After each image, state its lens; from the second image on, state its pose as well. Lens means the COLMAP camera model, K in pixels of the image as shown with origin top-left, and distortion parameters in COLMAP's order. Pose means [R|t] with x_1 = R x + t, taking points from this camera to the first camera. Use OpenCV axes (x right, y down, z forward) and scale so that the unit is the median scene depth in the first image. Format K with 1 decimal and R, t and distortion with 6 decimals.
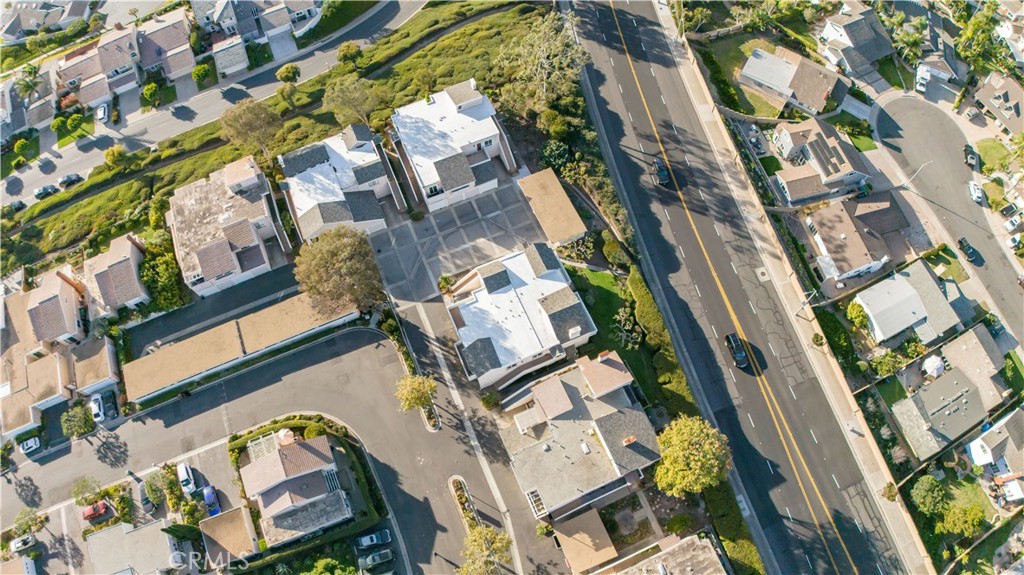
lens RADIAL K [[626.3, 0, 518.0], [0, 626.3, 285.8], [0, 0, 1]] dist [-0.183678, 0.020446]
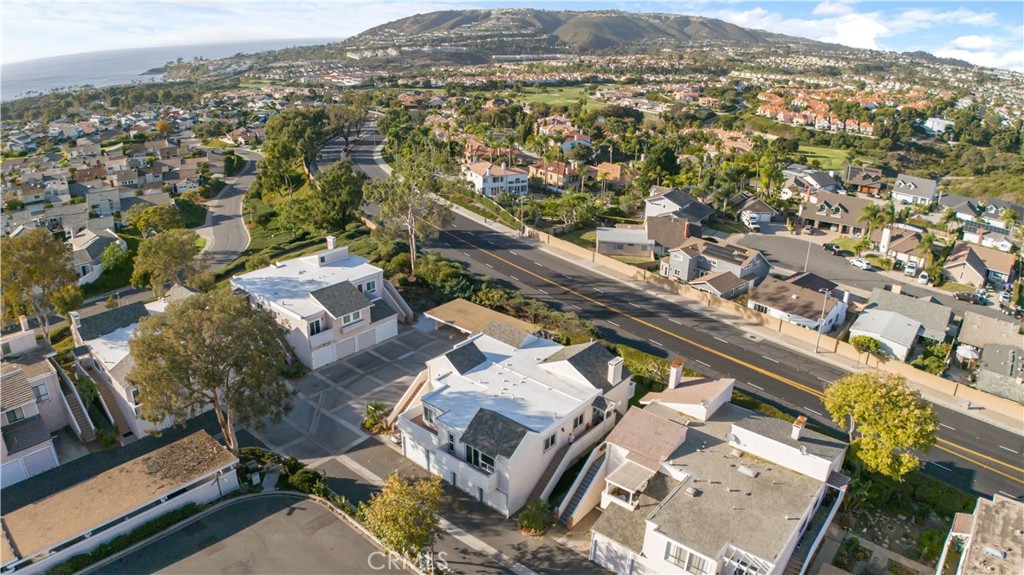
lens RADIAL K [[662.3, 0, 512.0], [0, 662.3, 287.5], [0, 0, 1]] dist [-0.170400, 0.003676]
pose [[0.898438, -0.121875, 0.421848, -0.238965], [0.375318, 0.711803, -0.593694, 0.319994], [-0.227916, 0.691725, 0.685253, 0.427149]]
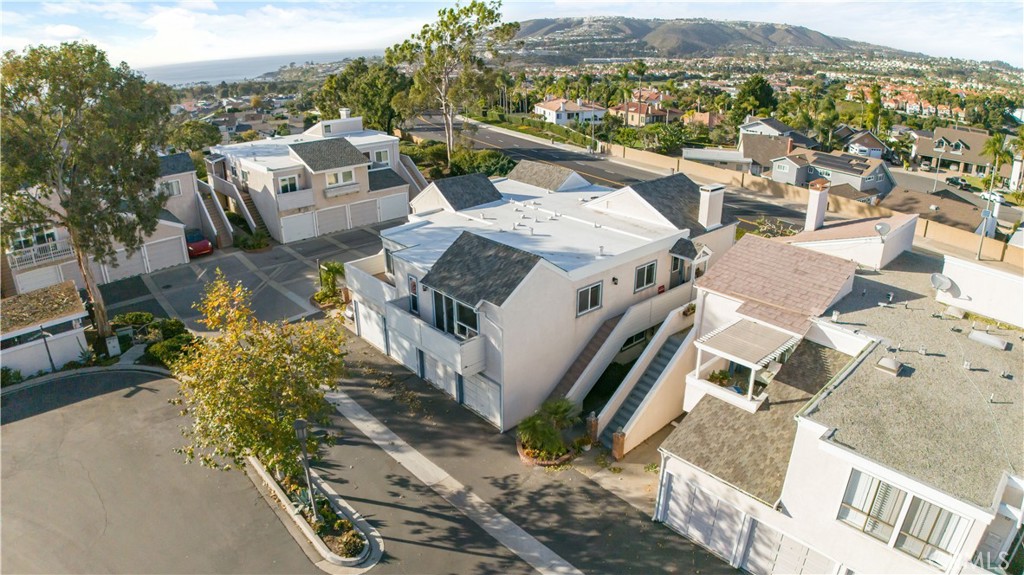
lens RADIAL K [[626.3, 0, 518.0], [0, 626.3, 285.8], [0, 0, 1]] dist [-0.183678, 0.020446]
pose [[0.948308, -0.095436, 0.302661, -0.117385], [0.274828, 0.723855, -0.632853, 0.266676], [-0.158685, 0.683320, 0.712666, 0.671086]]
